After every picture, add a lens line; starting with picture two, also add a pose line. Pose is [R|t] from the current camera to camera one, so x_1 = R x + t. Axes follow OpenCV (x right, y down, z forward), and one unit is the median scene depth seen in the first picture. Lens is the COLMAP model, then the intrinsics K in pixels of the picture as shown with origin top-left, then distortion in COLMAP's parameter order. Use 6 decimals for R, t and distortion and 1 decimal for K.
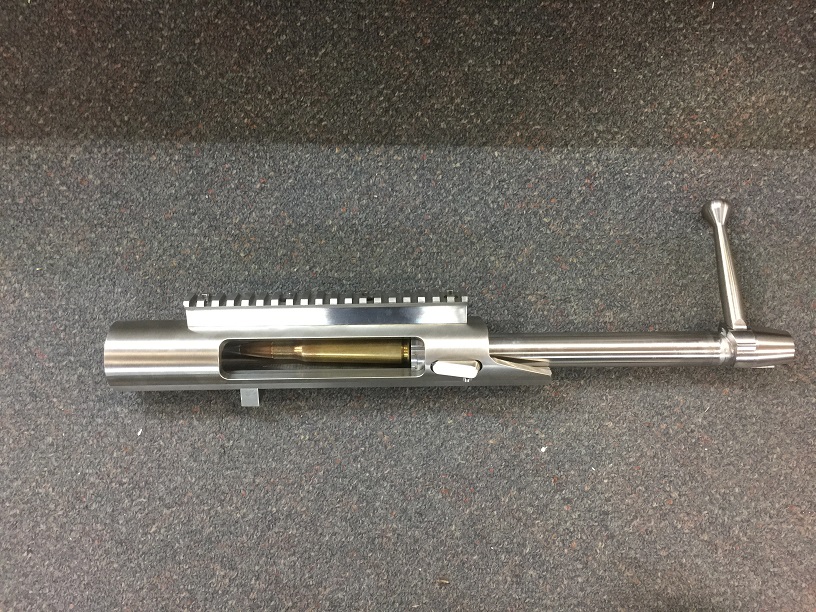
lens RADIAL K [[679.9, 0, 414.2], [0, 679.9, 304.3], [0, 0, 1]] dist [0.070476, -0.121214]
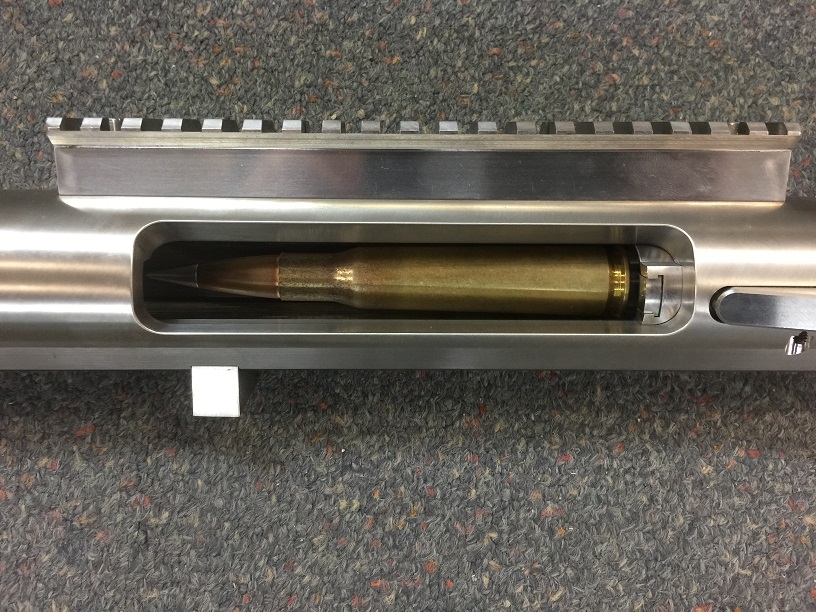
lens RADIAL K [[679.9, 0, 414.1], [0, 679.9, 310.8], [0, 0, 1]] dist [0.070476, -0.121214]
pose [[0.999798, 0.013484, 0.014895, -0.129570], [-0.011644, 0.993023, -0.117348, 0.128211], [-0.016374, 0.117151, 0.992979, 0.584671]]
